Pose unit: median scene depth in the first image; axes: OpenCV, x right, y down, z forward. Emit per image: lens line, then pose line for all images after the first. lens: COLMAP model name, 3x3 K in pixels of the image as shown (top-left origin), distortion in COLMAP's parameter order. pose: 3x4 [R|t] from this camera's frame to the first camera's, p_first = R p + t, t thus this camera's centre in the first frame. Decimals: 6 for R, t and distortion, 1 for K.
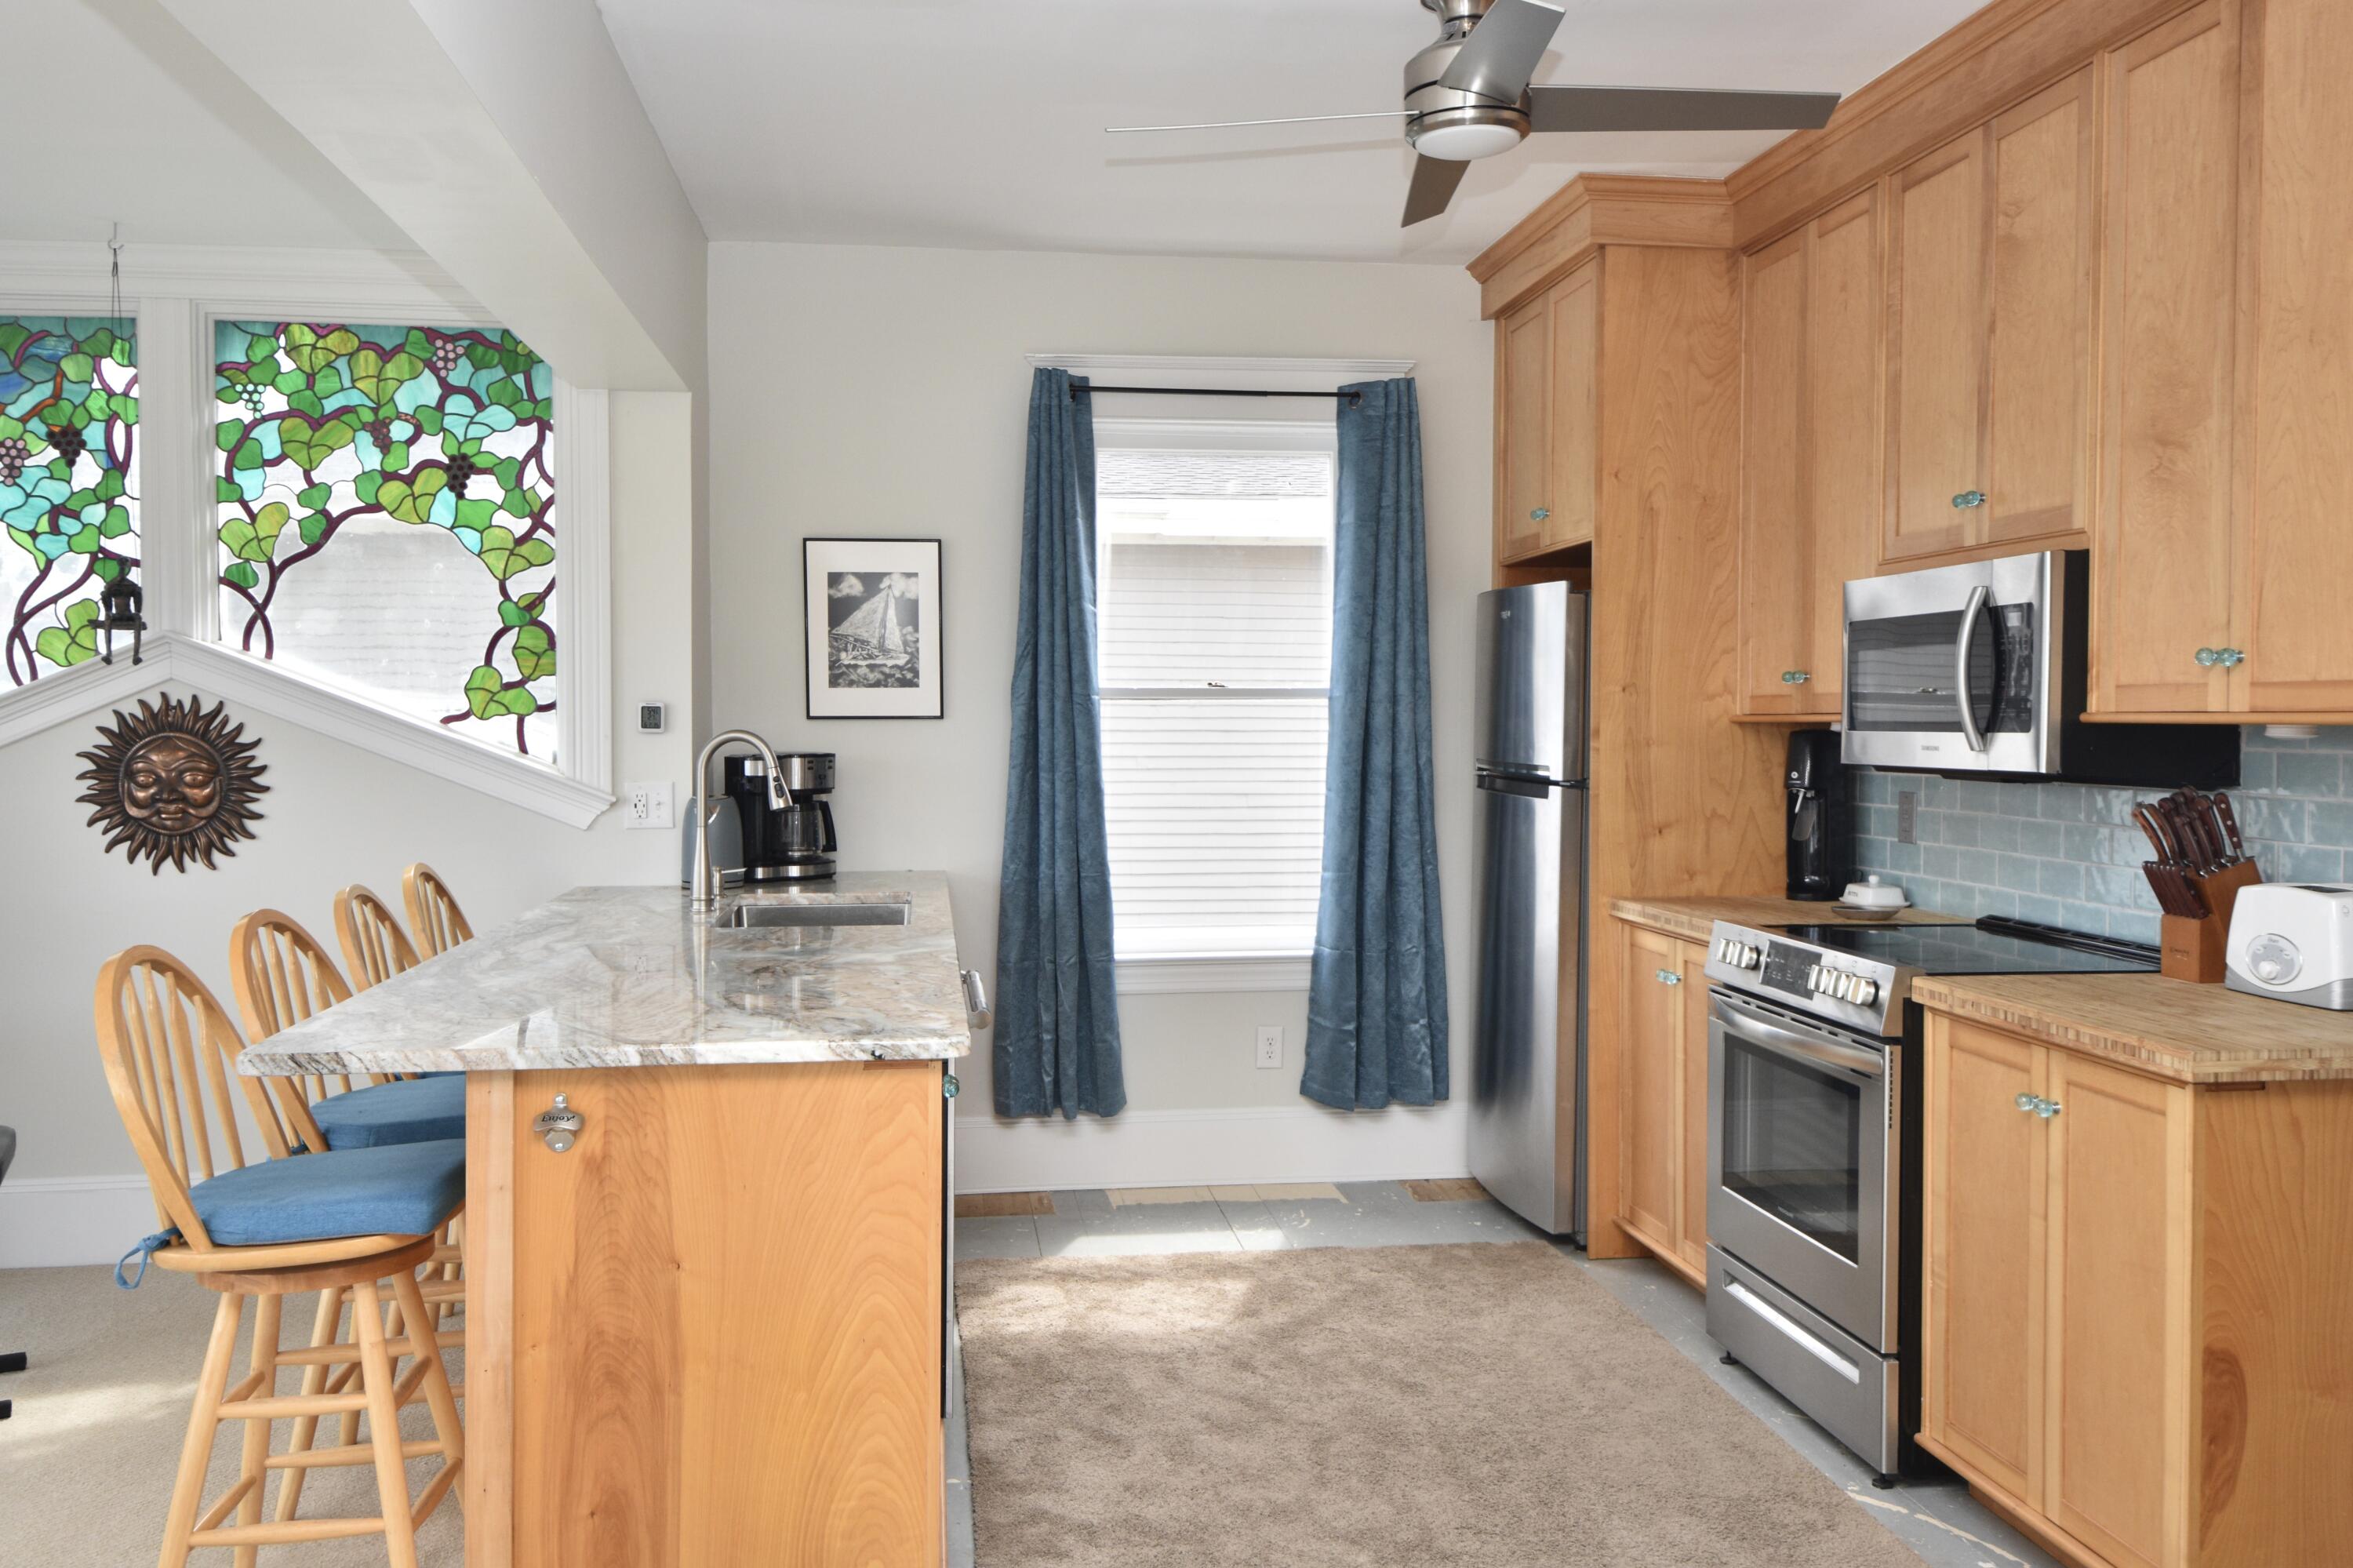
lens RADIAL K [[1840.6, 0, 1179.2], [0, 1840.6, 776.3], [0, 0, 1]] dist [0.058695, -0.011987]
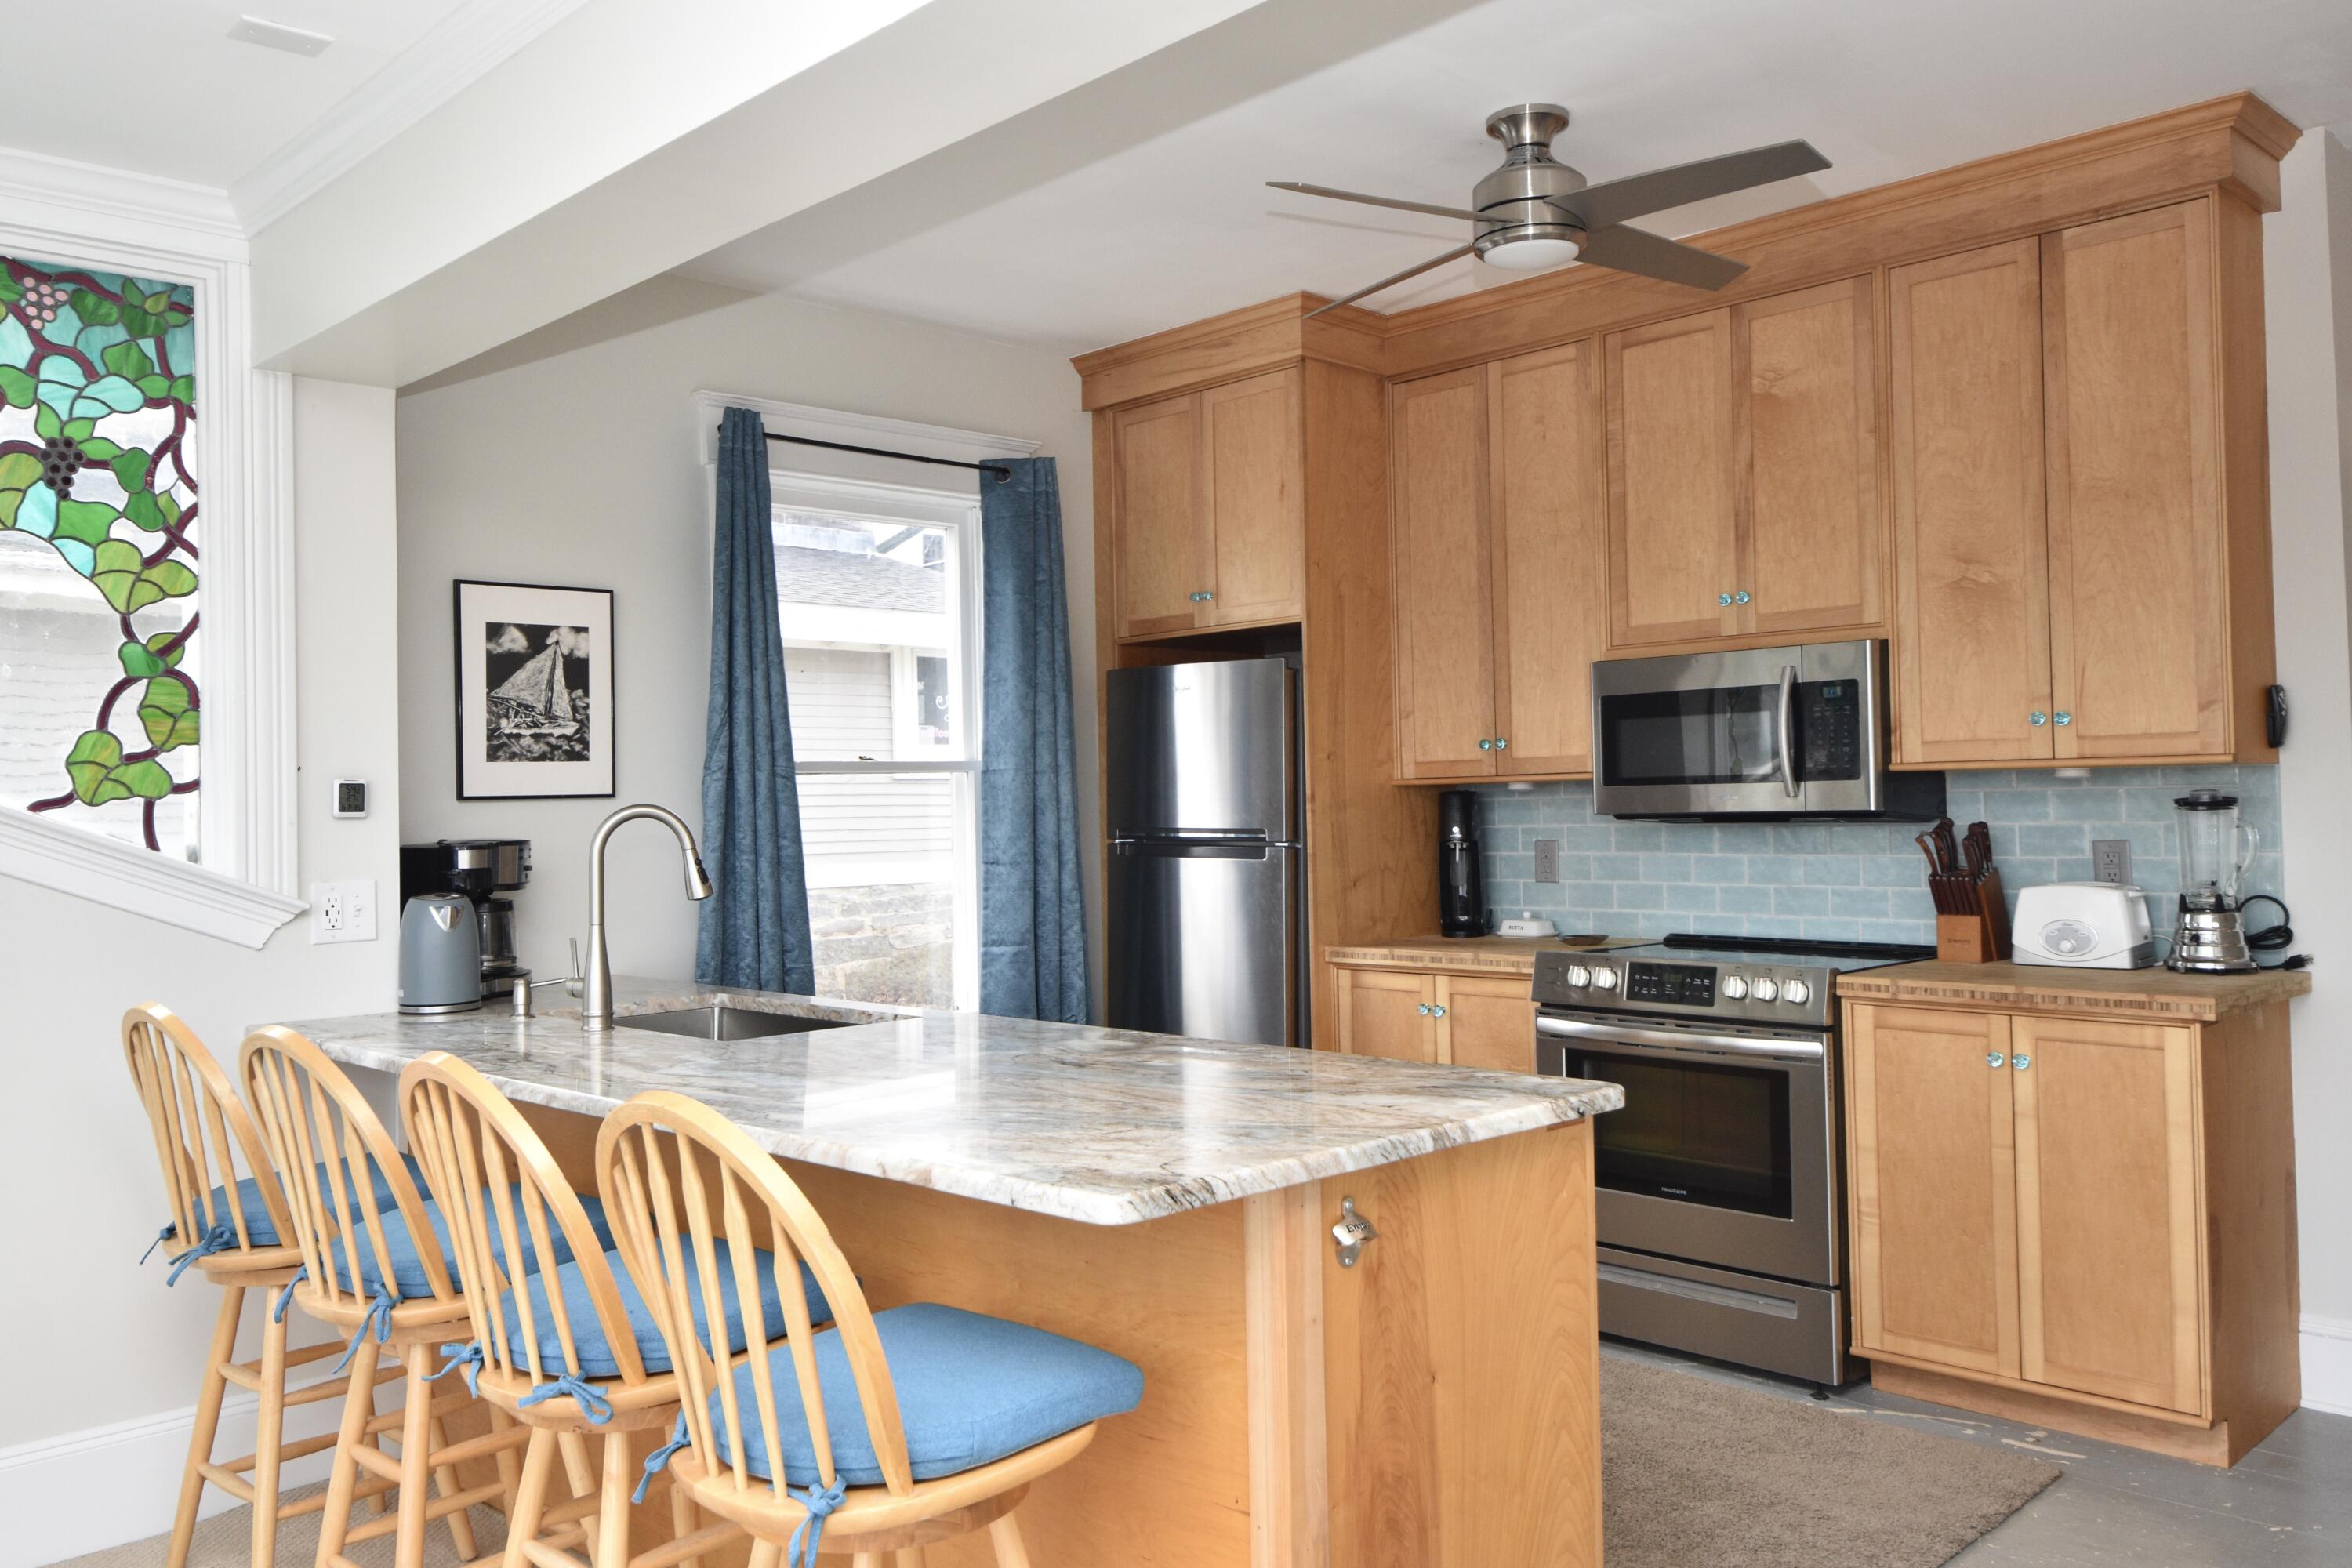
lens RADIAL K [[1773.3, 0, 1177.3], [0, 1773.3, 776.8], [0, 0, 1]] dist [0.056354, -0.032137]
pose [[0.813439, -0.009750, 0.581569, -0.445210], [0.040447, 0.998387, -0.039835, 0.003450], [-0.580242, 0.055926, 0.812521, 0.188218]]
